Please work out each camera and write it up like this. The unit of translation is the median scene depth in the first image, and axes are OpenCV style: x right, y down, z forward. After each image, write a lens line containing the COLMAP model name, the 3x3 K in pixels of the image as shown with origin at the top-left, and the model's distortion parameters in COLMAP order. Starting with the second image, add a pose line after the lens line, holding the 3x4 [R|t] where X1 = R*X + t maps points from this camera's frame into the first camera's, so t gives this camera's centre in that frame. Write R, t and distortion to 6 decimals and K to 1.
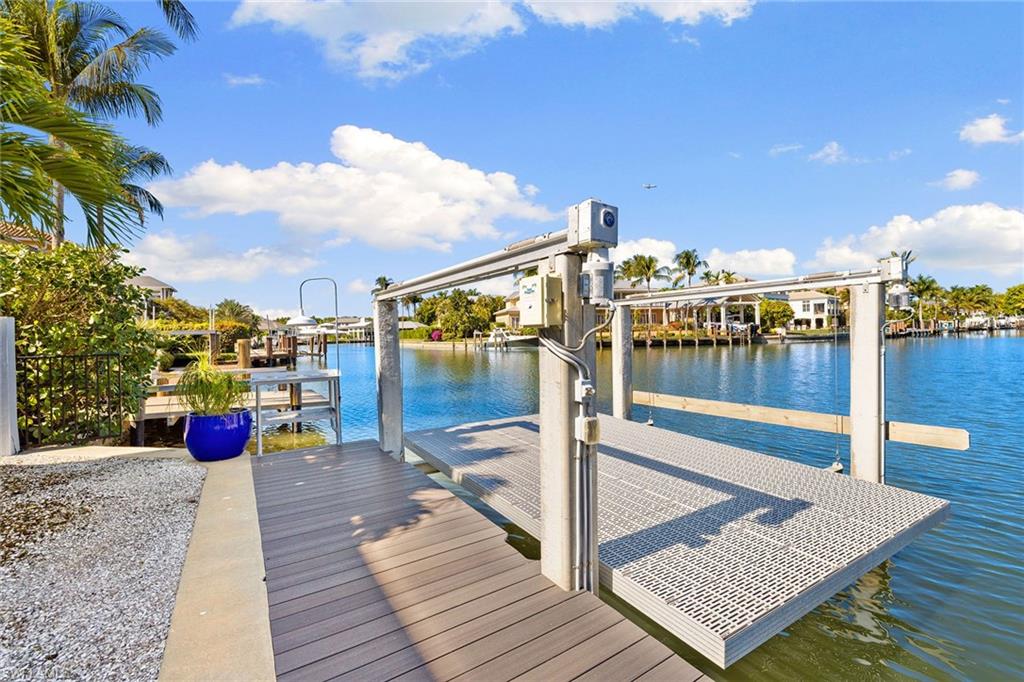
lens RADIAL K [[431.6, 0, 507.8], [0, 431.6, 340.4], [0, 0, 1]] dist [0.003579, -0.000667]
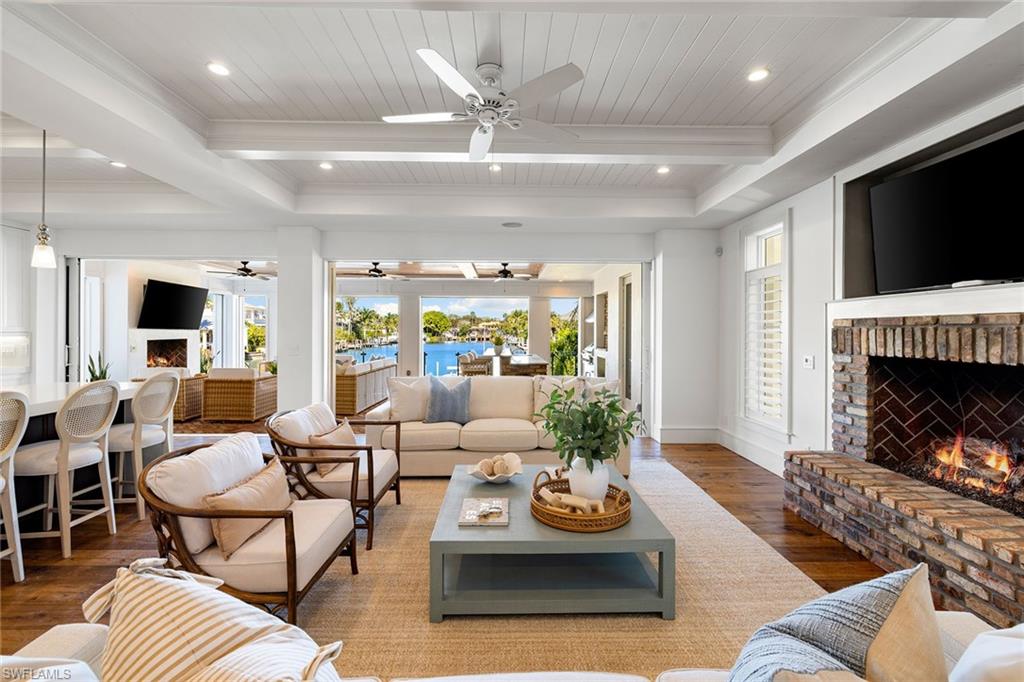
lens RADIAL K [[439.4, 0, 513.4], [0, 439.4, 329.7], [0, 0, 1]] dist [-0.008477, 0.002618]
pose [[0.512981, 0.027441, 0.857961, -0.142843], [-0.000293, 0.999494, -0.031792, -0.041260], [-0.858400, 0.016057, 0.512730, -0.369018]]
